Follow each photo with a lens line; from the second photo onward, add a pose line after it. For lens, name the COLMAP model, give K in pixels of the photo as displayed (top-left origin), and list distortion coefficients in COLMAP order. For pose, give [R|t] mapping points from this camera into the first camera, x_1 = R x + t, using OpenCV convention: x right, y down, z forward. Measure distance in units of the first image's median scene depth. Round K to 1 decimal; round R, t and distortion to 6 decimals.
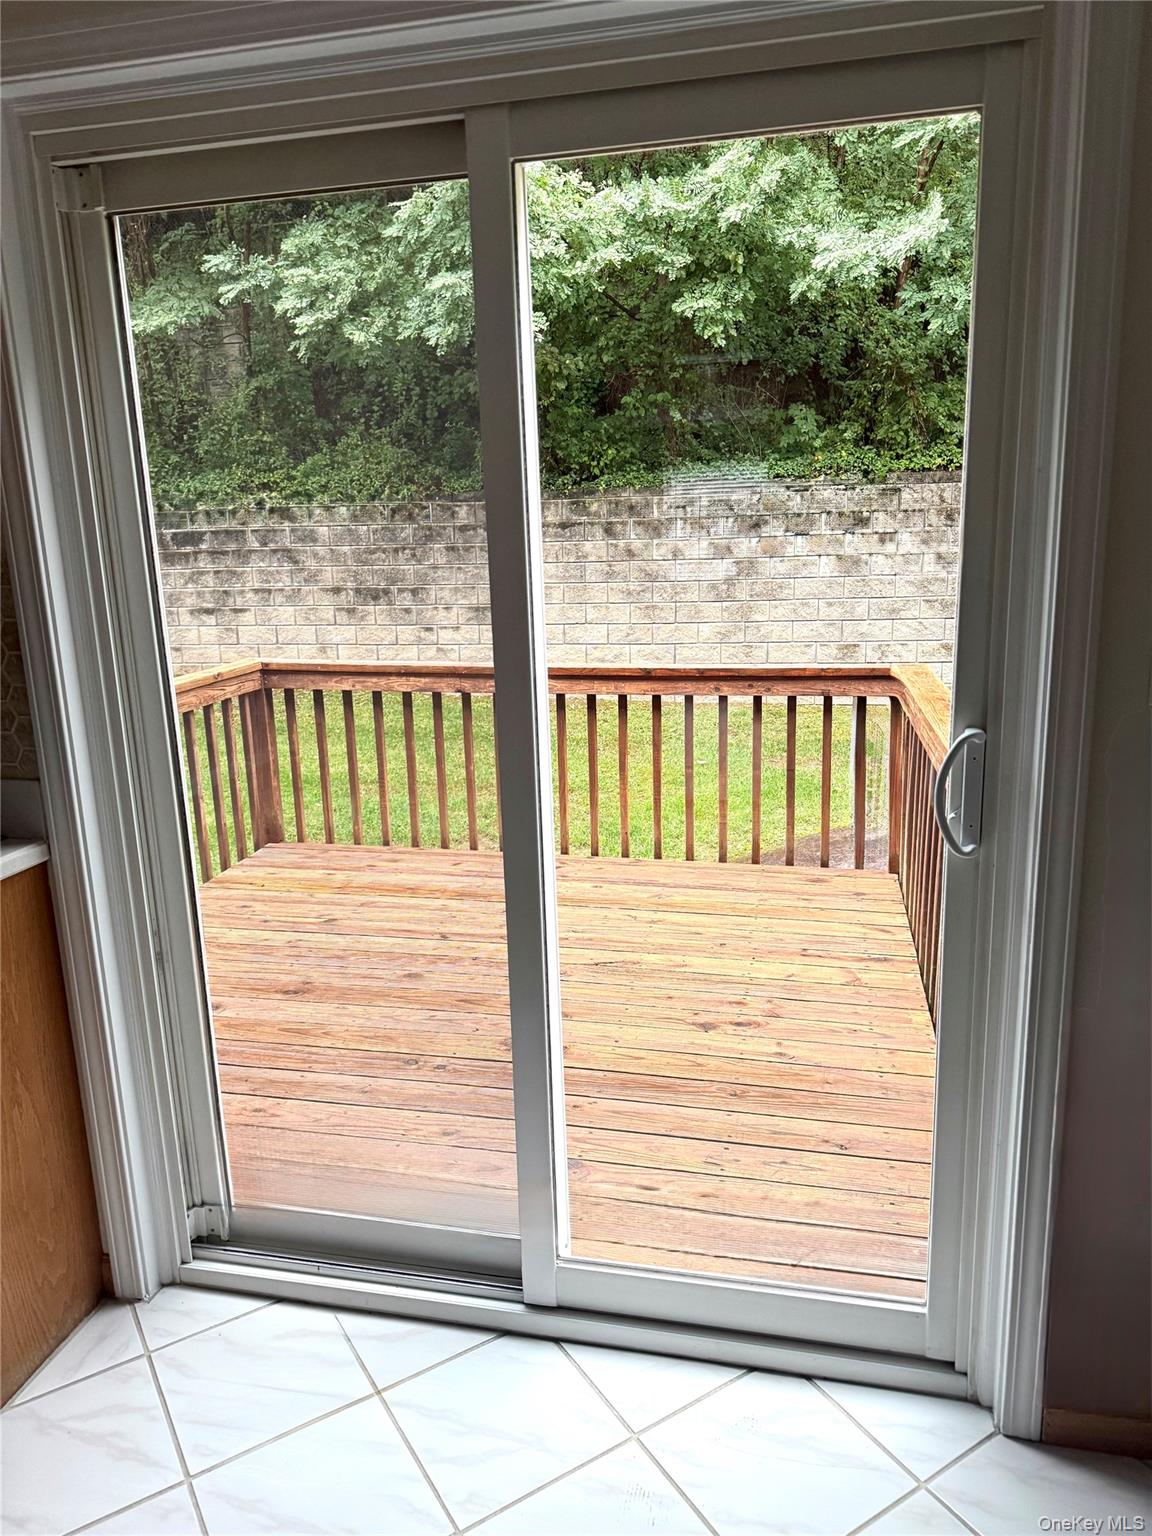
lens RADIAL K [[1068.6, 0, 556.2], [0, 1068.6, 788.1], [0, 0, 1]] dist [0.083372, -0.074901]
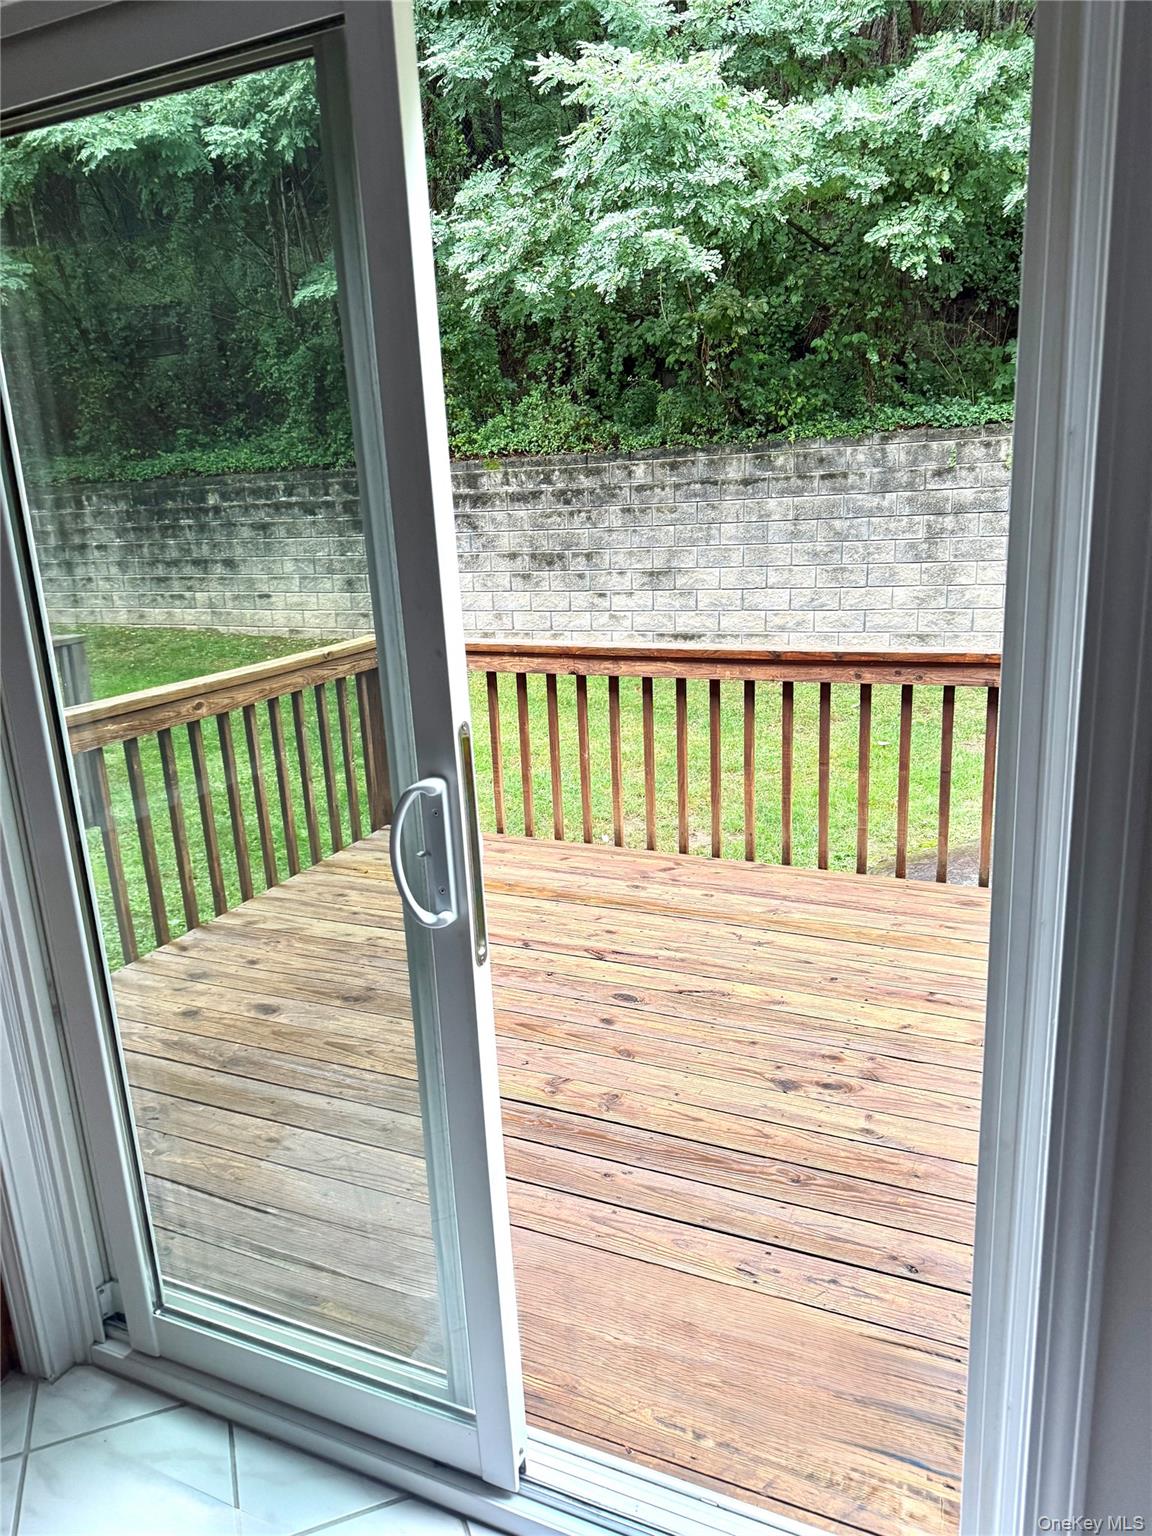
lens RADIAL K [[1068.6, 0, 550.8], [0, 1068.6, 790.0], [0, 0, 1]] dist [0.083372, -0.074901]
pose [[0.979627, 0.036942, -0.197400, 0.069790], [-0.029063, 0.998667, 0.042662, -0.026041], [0.198713, -0.036055, 0.979394, 0.078425]]
